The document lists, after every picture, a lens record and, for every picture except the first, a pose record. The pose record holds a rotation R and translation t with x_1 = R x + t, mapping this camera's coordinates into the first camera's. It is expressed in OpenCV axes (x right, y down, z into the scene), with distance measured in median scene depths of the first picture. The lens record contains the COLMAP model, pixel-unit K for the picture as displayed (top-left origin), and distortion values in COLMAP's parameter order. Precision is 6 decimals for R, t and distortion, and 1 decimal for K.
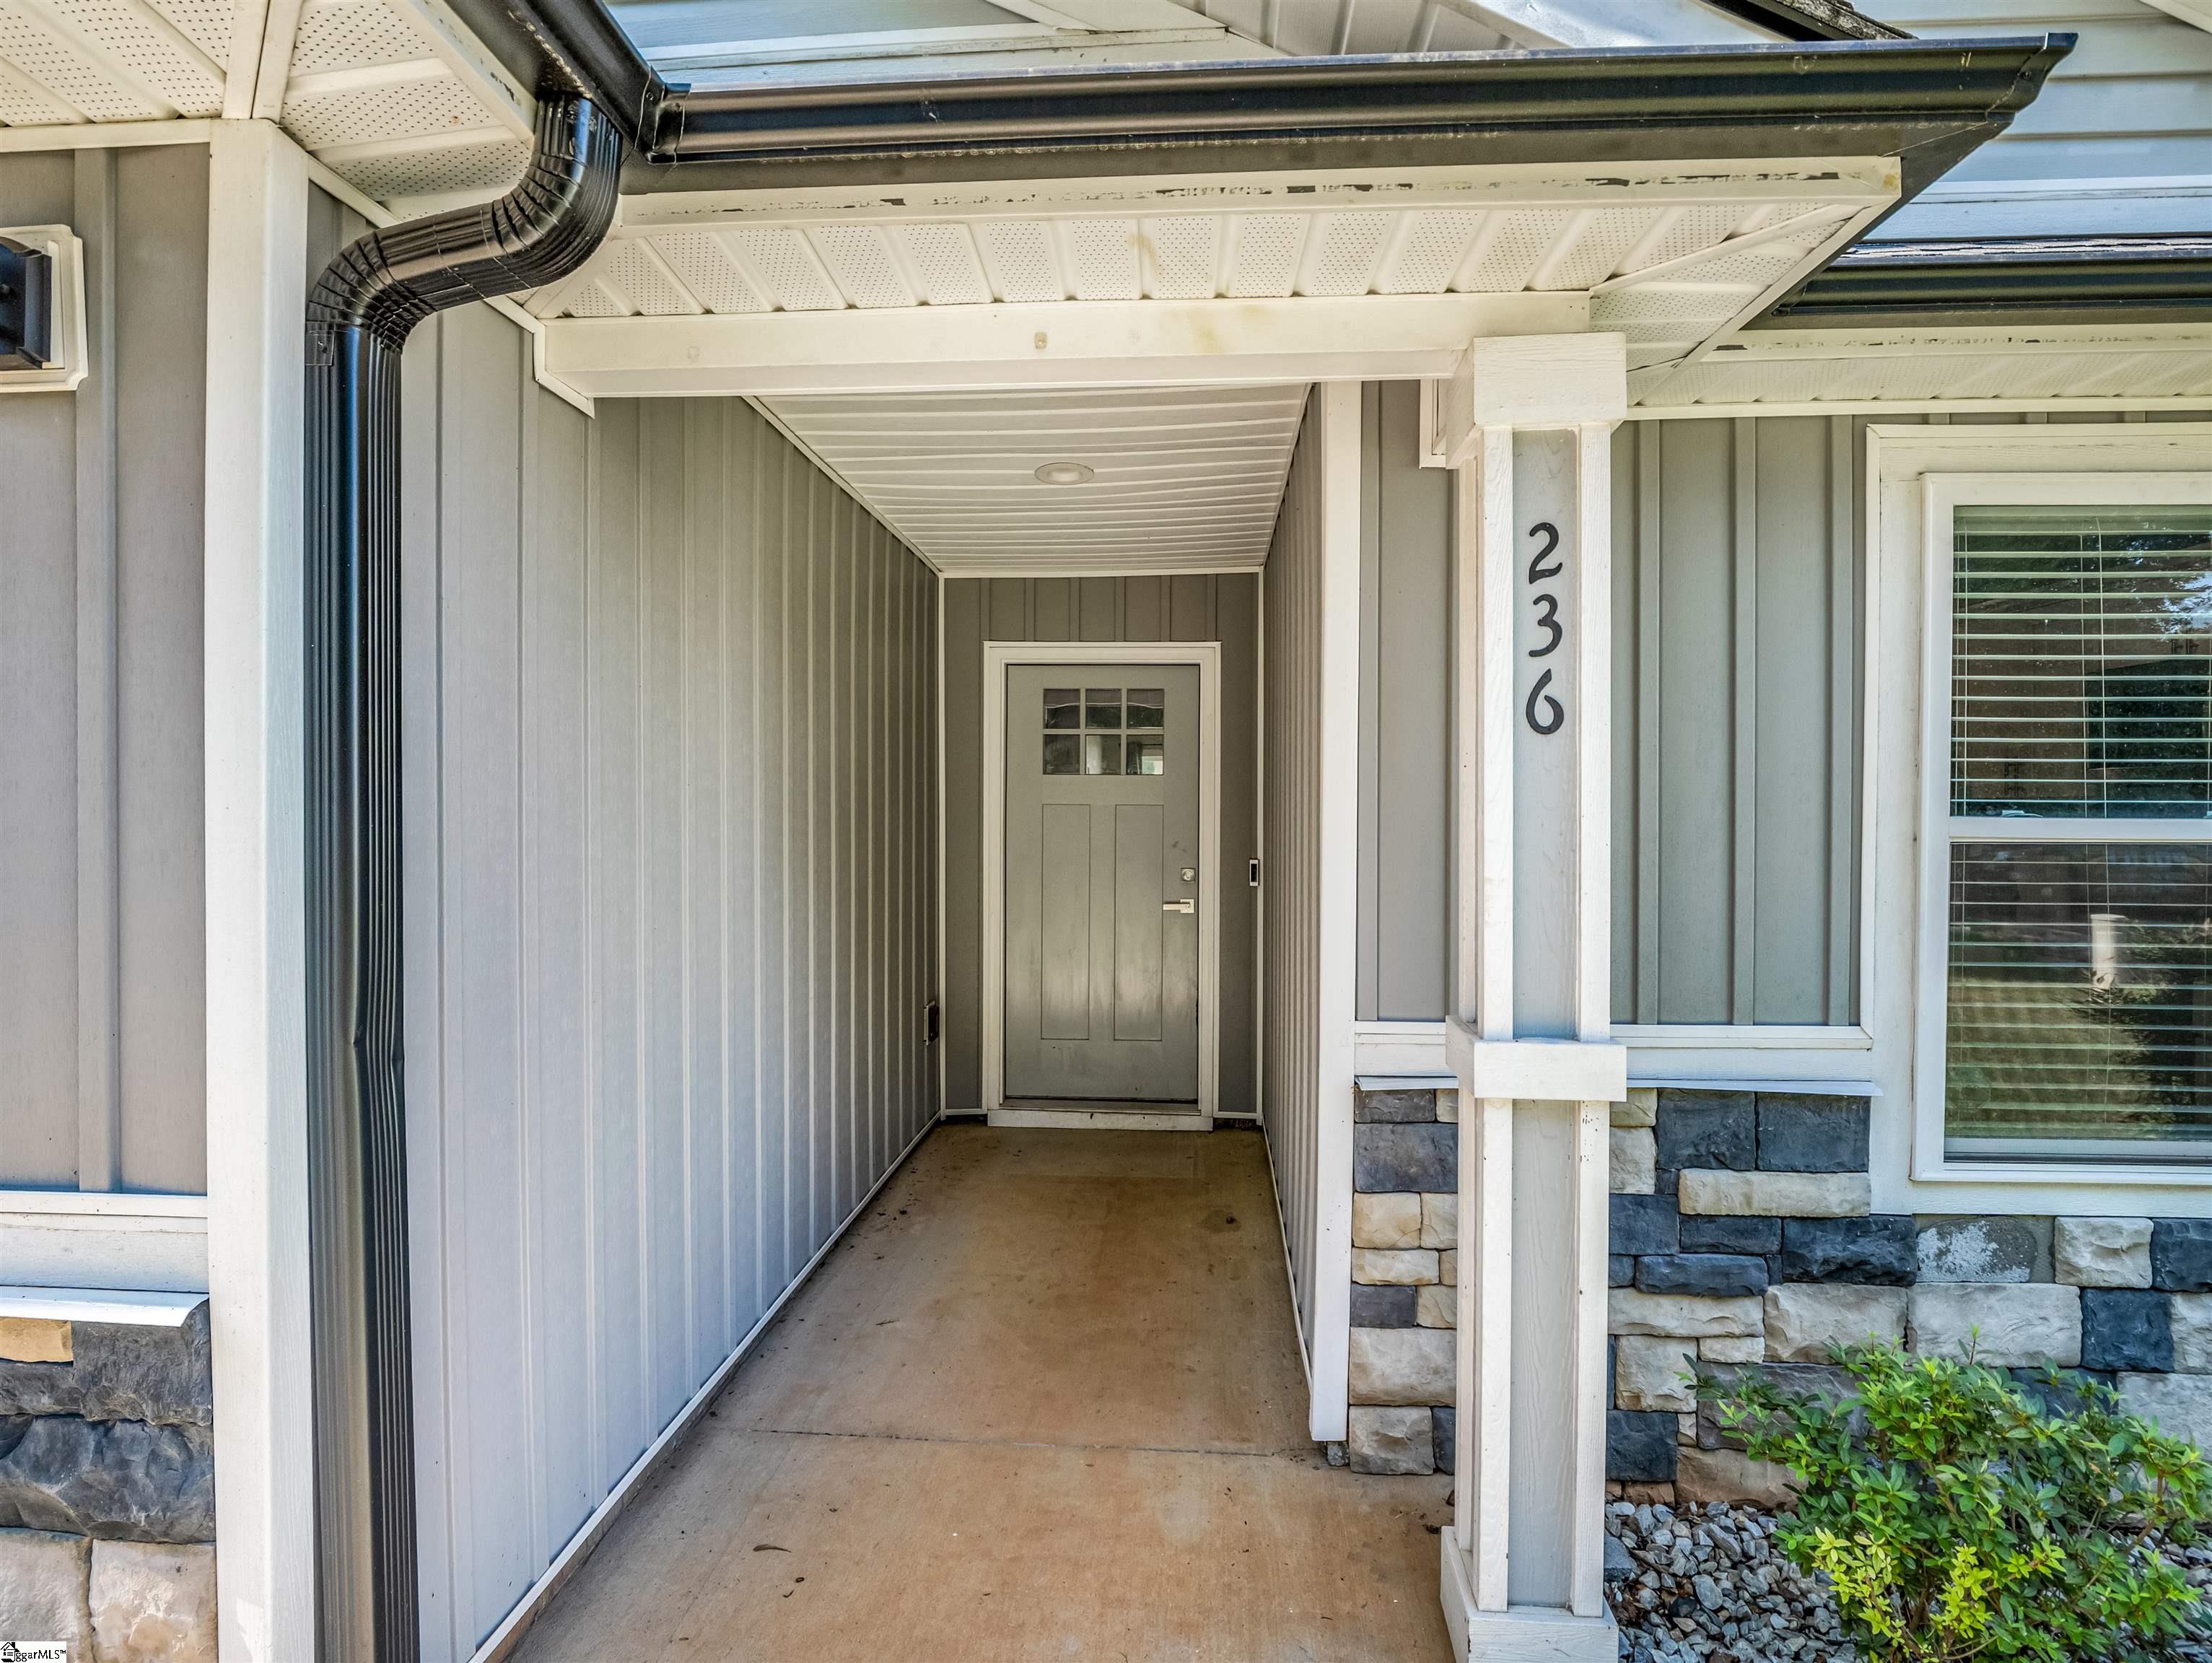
lens RADIAL K [[1101.0, 0, 1088.0], [0, 1101.0, 828.7], [0, 0, 1]] dist [-0.000504, -0.013006]
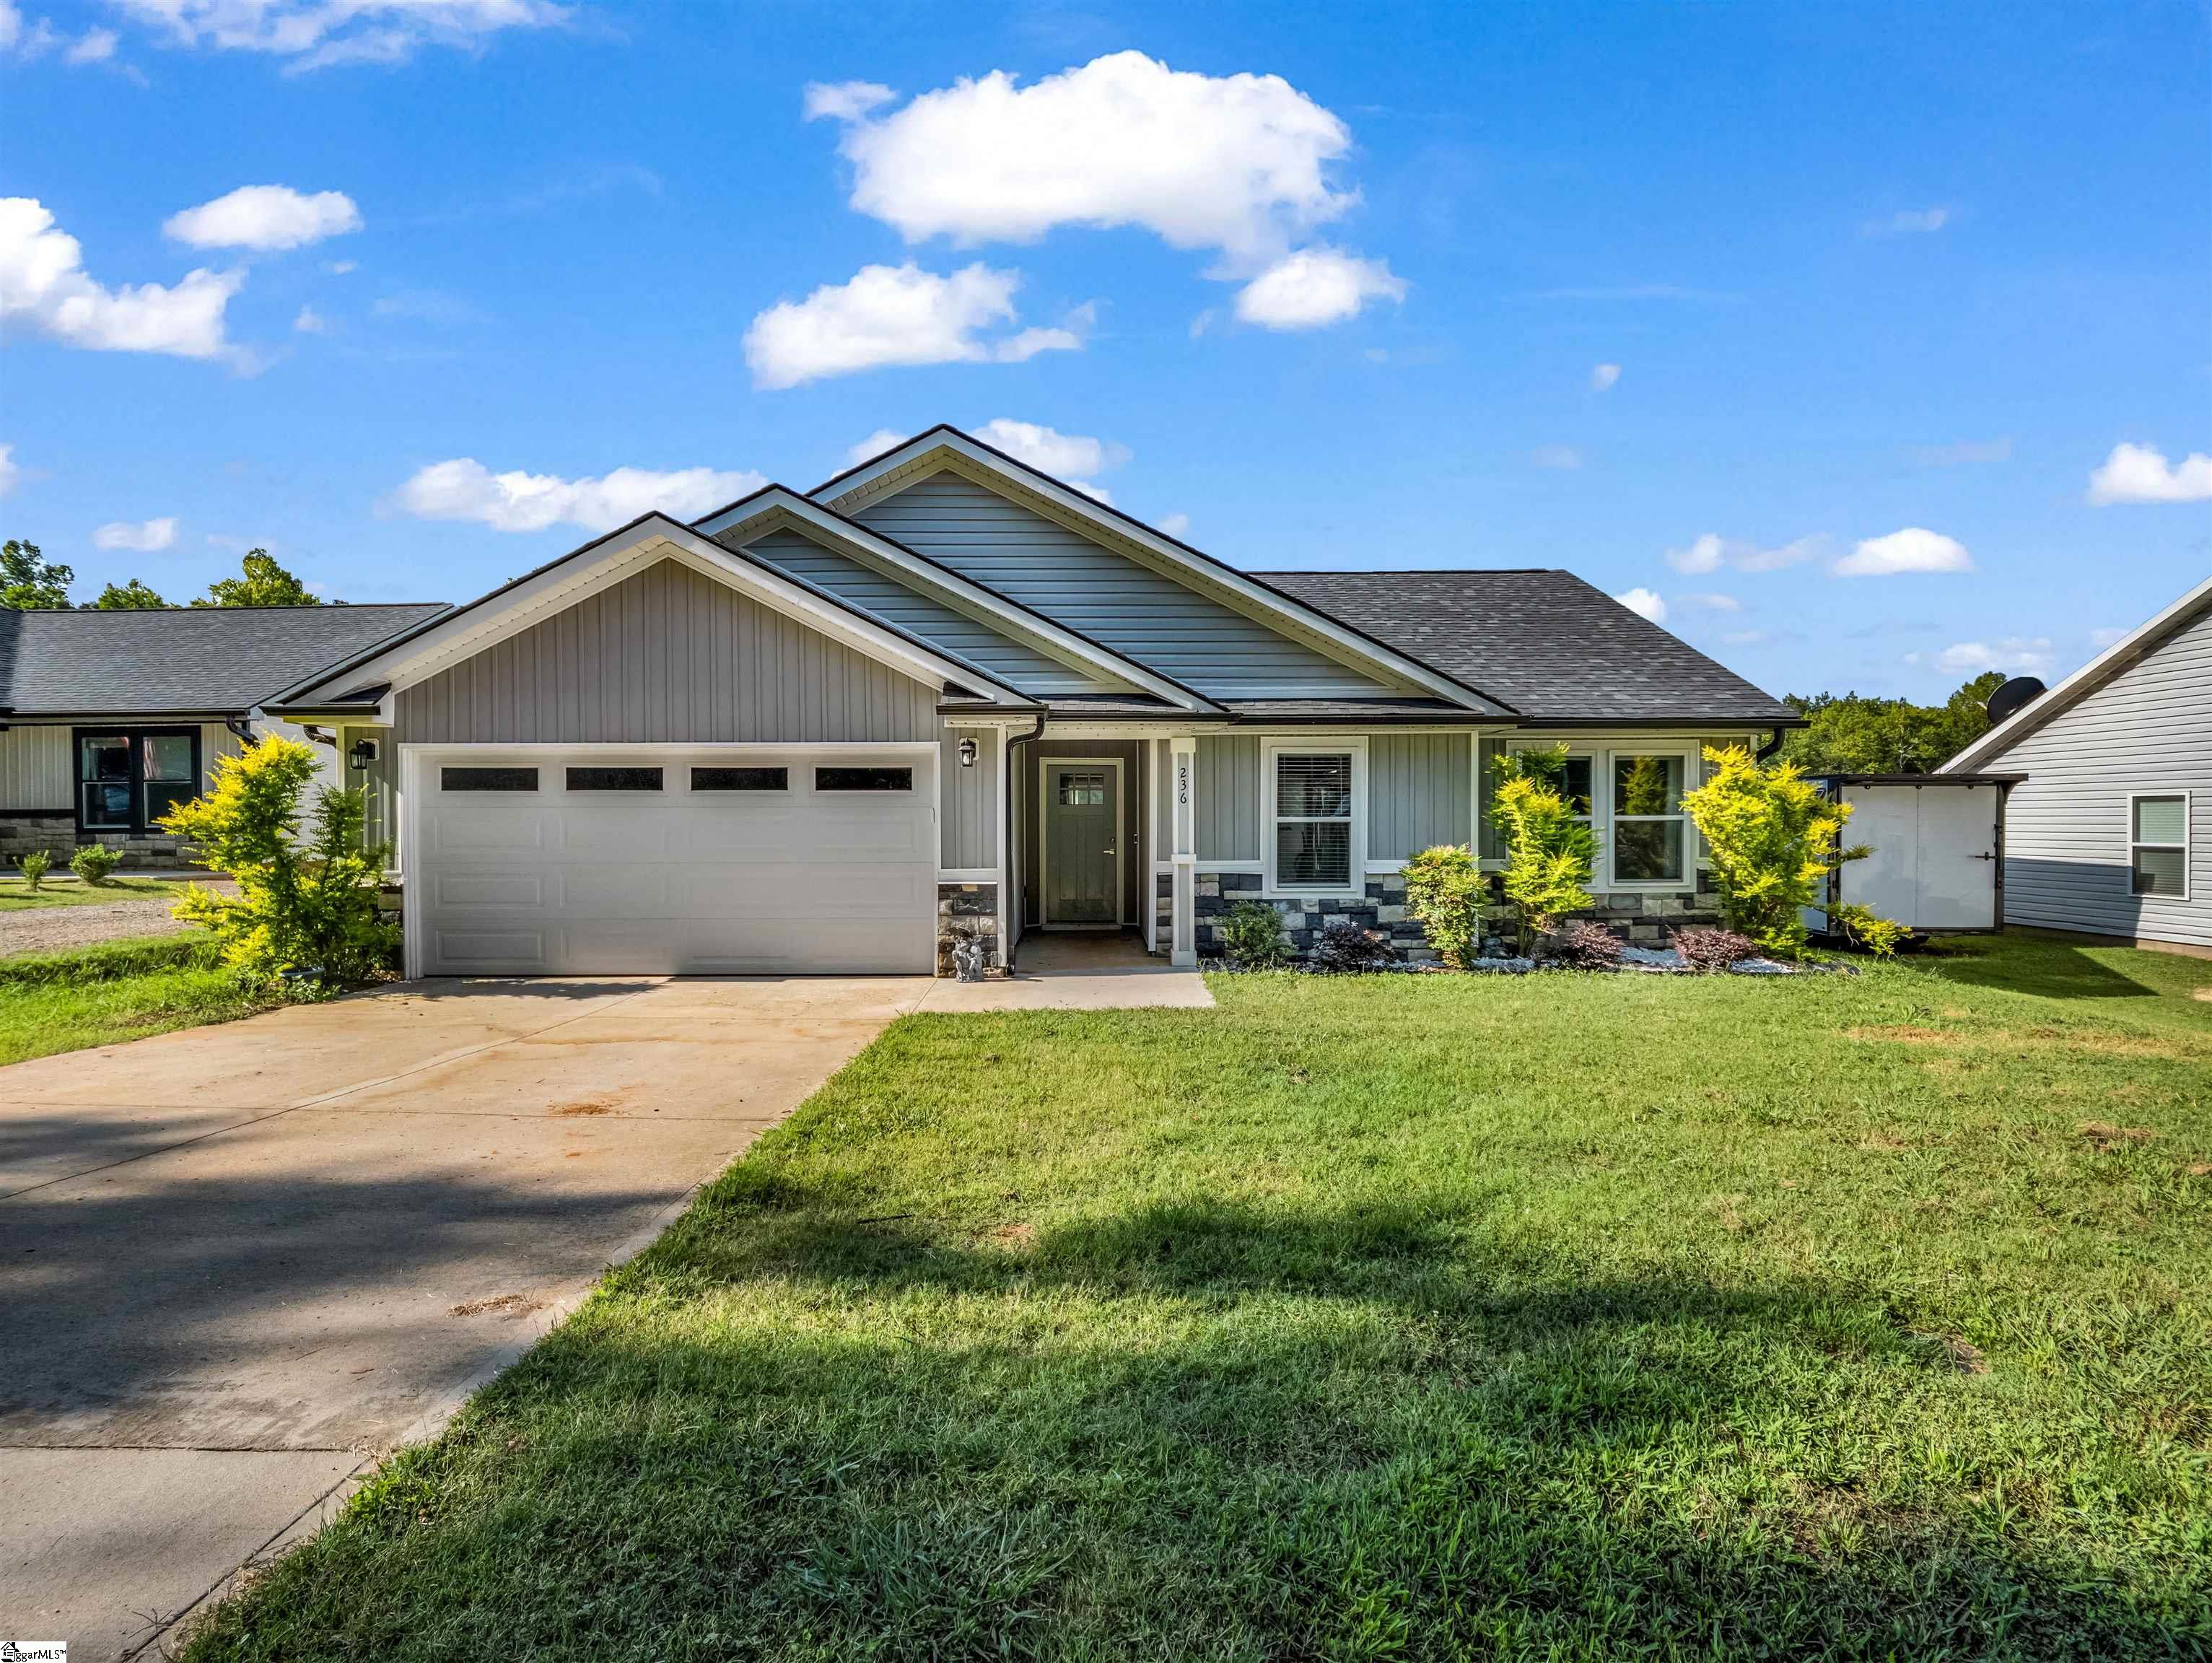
lens RADIAL K [[1101.0, 0, 1088.0], [0, 1101.0, 828.7], [0, 0, 1]] dist [-0.000504, -0.013006]
pose [[0.994480, -0.004319, 0.104838, -0.564453], [0.005127, 0.999959, -0.007436, 0.074177], [-0.104801, 0.007932, 0.994462, -3.785747]]
